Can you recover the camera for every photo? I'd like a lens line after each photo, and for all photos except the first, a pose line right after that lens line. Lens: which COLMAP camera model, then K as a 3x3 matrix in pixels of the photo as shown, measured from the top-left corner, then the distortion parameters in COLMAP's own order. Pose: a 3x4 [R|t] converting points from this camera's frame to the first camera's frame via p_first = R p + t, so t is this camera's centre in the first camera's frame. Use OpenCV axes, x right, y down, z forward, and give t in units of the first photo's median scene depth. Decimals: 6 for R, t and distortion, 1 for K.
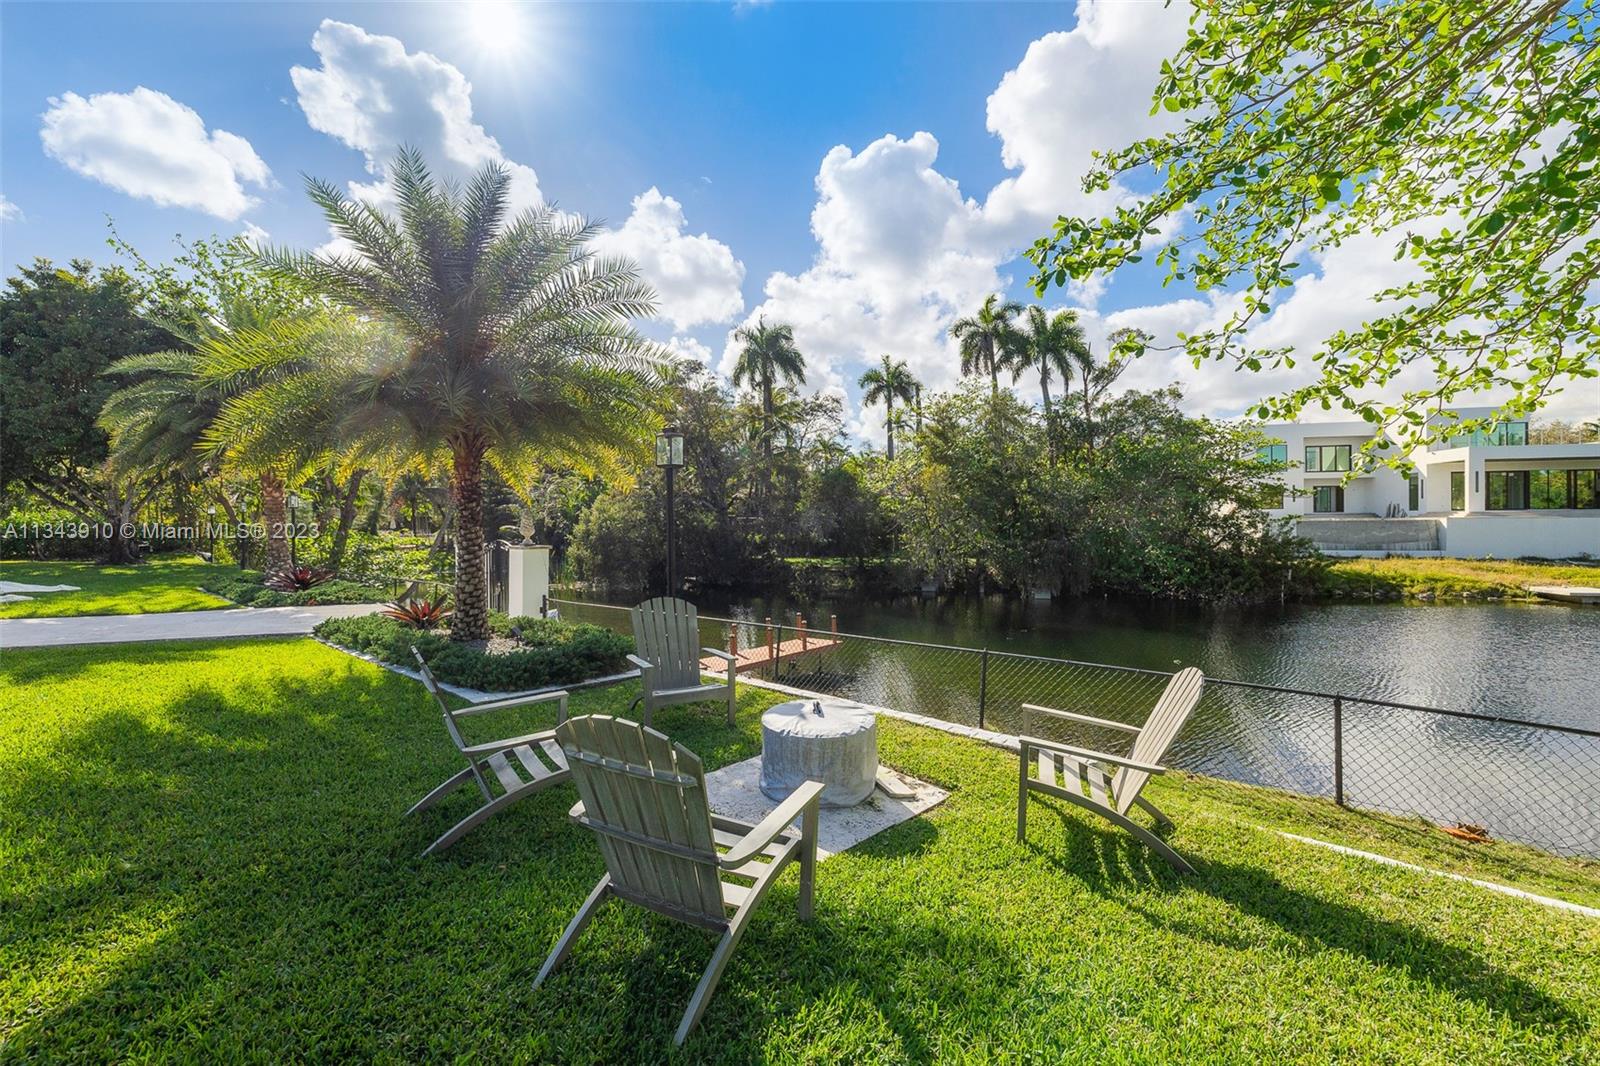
lens RADIAL K [[668.0, 0, 797.0], [0, 668.0, 526.0], [0, 0, 1]] dist [-0.000349, -0.000110]
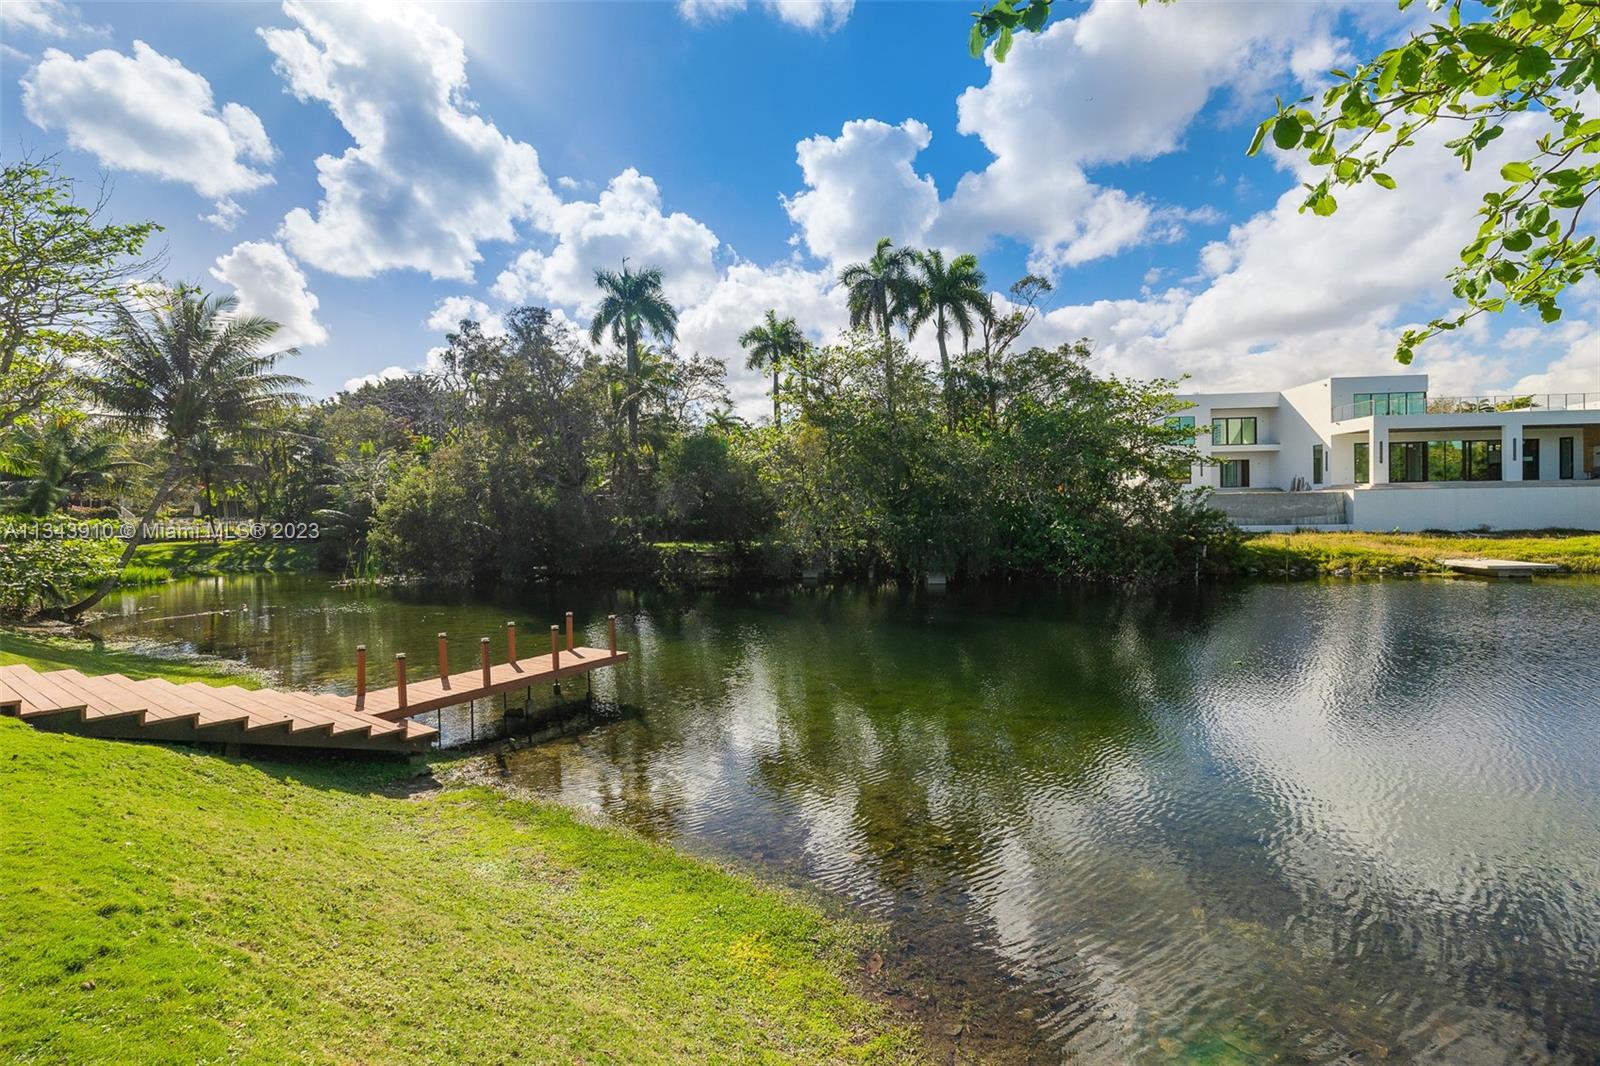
lens RADIAL K [[688.7, 0, 796.7], [0, 688.7, 518.7], [0, 0, 1]] dist [0.000998, 0.000282]
pose [[0.992545, -0.009333, 0.121524, 0.070516], [0.008411, 0.999932, 0.008102, 0.014186], [-0.121591, -0.007020, 0.992555, 0.126153]]
